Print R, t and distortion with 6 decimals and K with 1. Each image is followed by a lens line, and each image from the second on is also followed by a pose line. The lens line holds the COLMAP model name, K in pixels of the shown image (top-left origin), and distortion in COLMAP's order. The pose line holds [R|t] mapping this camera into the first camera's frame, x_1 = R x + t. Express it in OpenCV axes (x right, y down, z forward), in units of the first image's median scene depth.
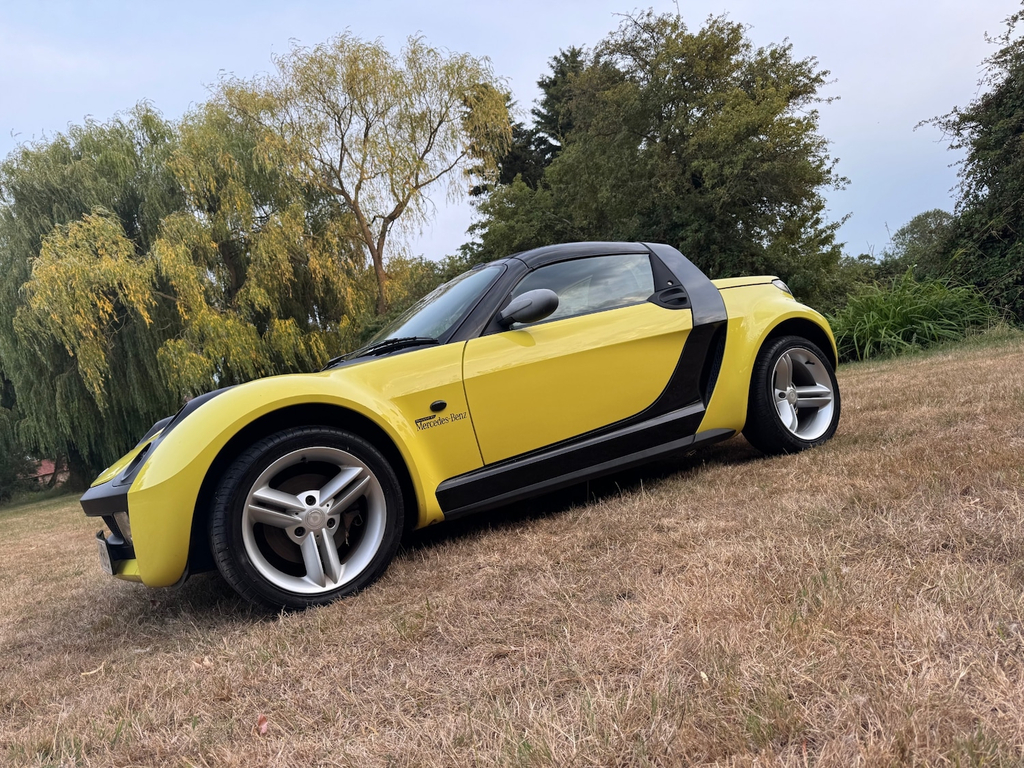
lens RADIAL K [[715.3, 0, 505.9], [0, 715.3, 385.3], [0, 0, 1]] dist [0.037959, -0.044261]
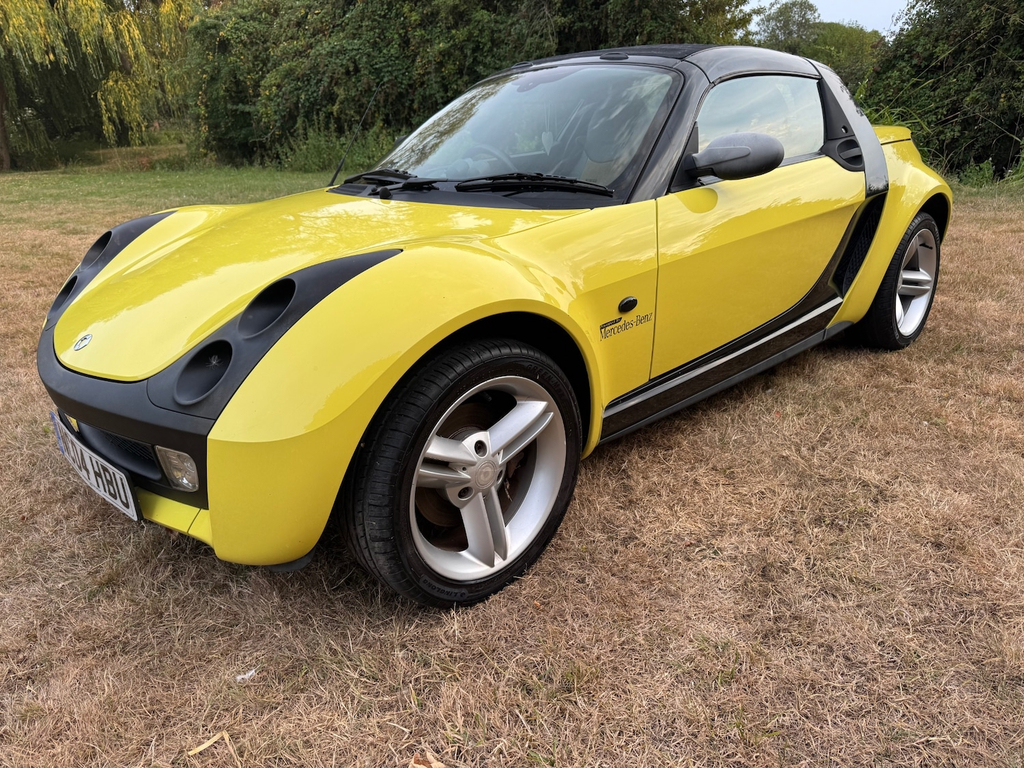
lens RADIAL K [[715.3, 0, 505.2], [0, 715.3, 389.3], [0, 0, 1]] dist [0.037959, -0.044261]
pose [[0.964823, 0.075700, 0.251765, -0.063836], [-0.157532, 0.933153, 0.323123, -0.016718], [-0.210475, -0.351418, 0.912253, 0.060938]]
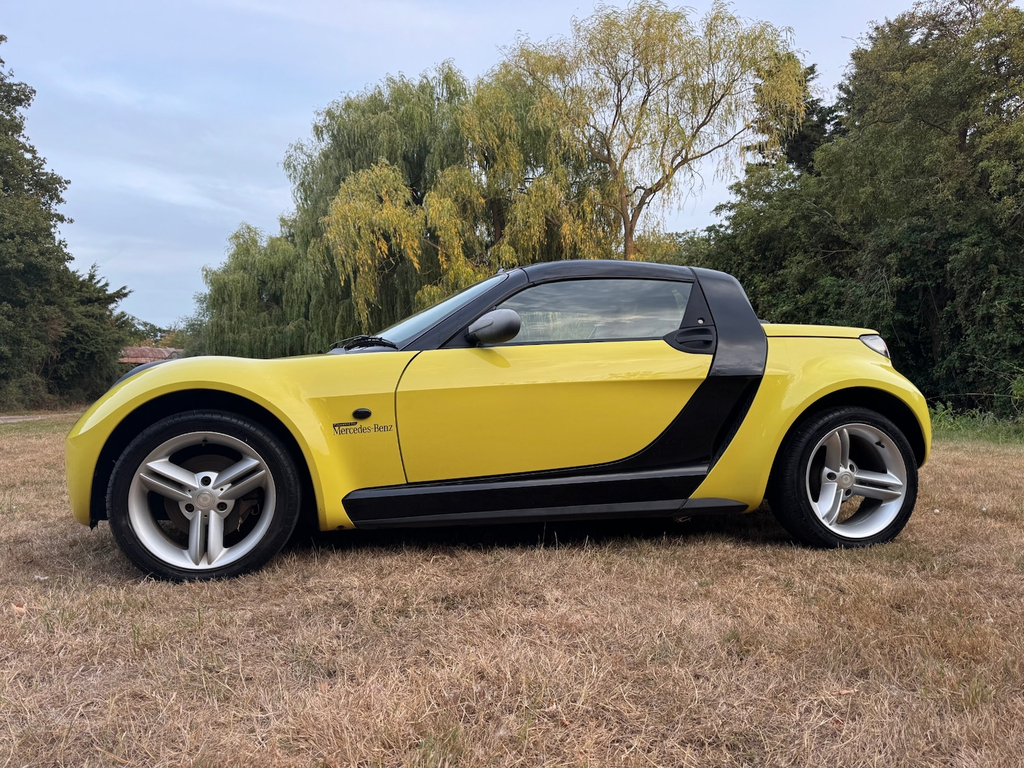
lens RADIAL K [[715.3, 0, 511.3], [0, 715.3, 387.6], [0, 0, 1]] dist [0.037959, -0.044261]
pose [[0.926569, 0.188419, -0.325528, 0.068578], [-0.173713, 0.982016, 0.073952, -0.019247], [0.333607, -0.011973, 0.942636, 0.024587]]
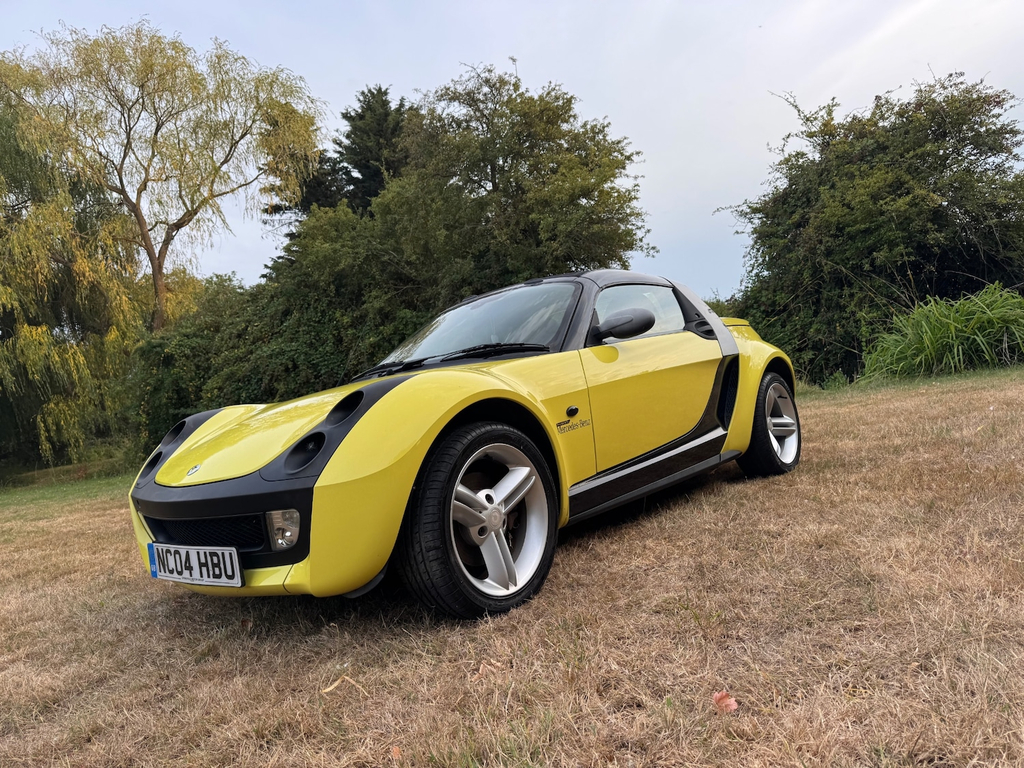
lens RADIAL K [[715.3, 0, 510.1], [0, 715.3, 387.5], [0, 0, 1]] dist [0.037959, -0.044261]
pose [[0.945644, 0.064078, 0.318827, -0.084860], [-0.047681, 0.997120, -0.058980, 0.010024], [-0.321689, 0.040572, 0.945976, 0.011453]]
